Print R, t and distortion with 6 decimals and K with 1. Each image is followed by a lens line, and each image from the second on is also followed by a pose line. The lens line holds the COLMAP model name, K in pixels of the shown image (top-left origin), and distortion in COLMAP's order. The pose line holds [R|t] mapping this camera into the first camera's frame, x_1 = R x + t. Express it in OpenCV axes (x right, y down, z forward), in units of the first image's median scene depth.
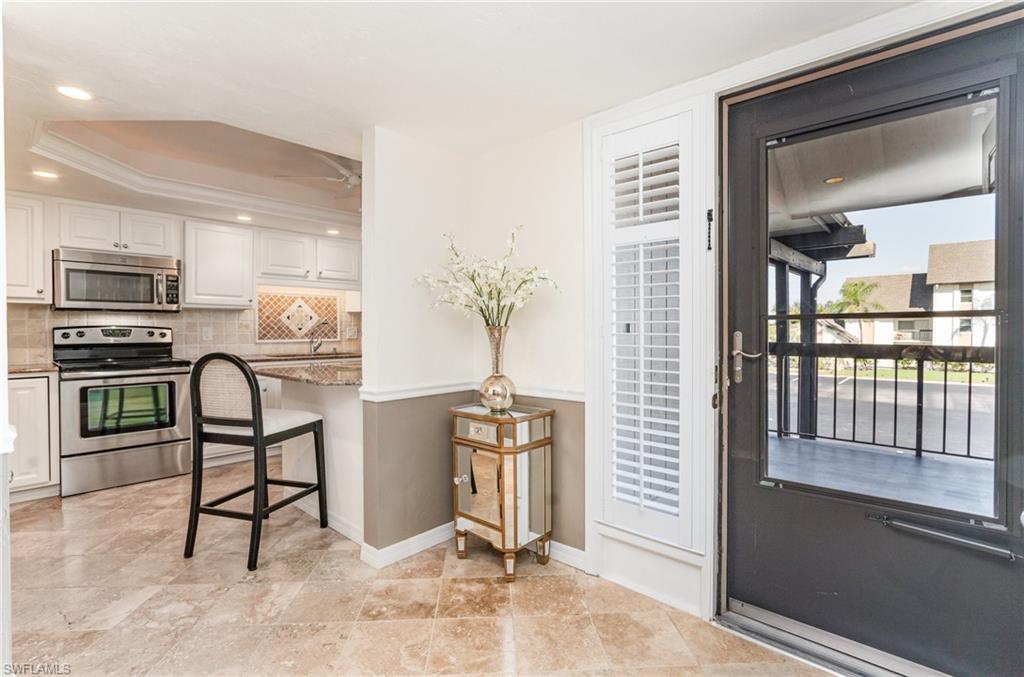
lens RADIAL K [[489.3, 0, 510.3], [0, 489.3, 340.1], [0, 0, 1]] dist [-0.026811, 0.001864]
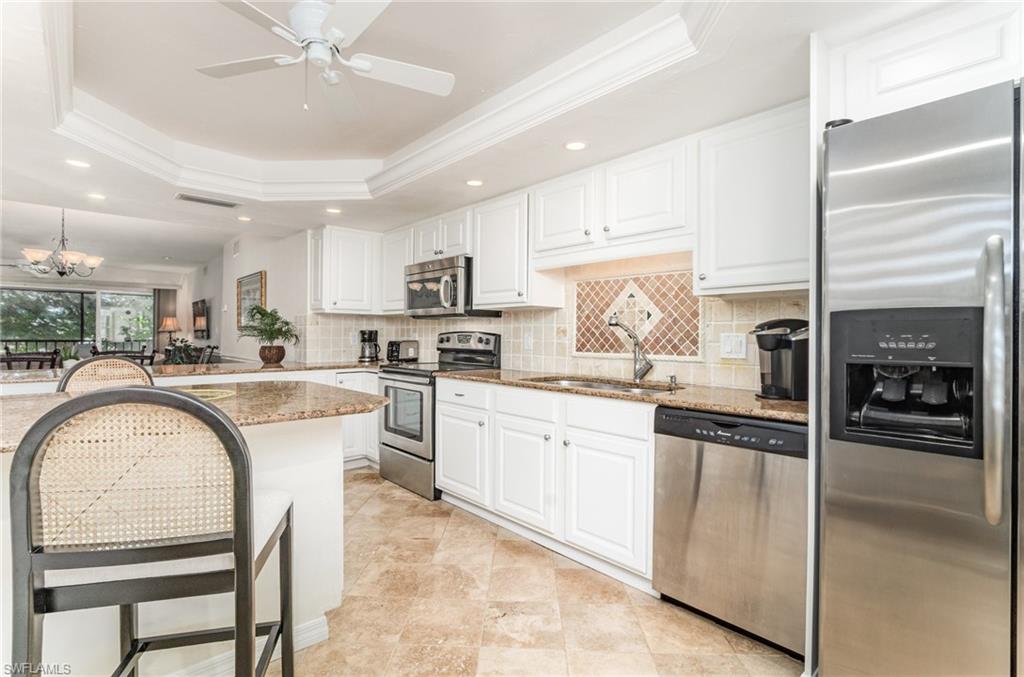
lens RADIAL K [[489.3, 0, 519.6], [0, 489.3, 332.0], [0, 0, 1]] dist [-0.026811, 0.001864]
pose [[-0.100377, -0.003284, -0.994944, 0.182376], [-0.024912, 0.999689, -0.000786, -0.029817], [0.994638, 0.024707, -0.100427, 1.175561]]
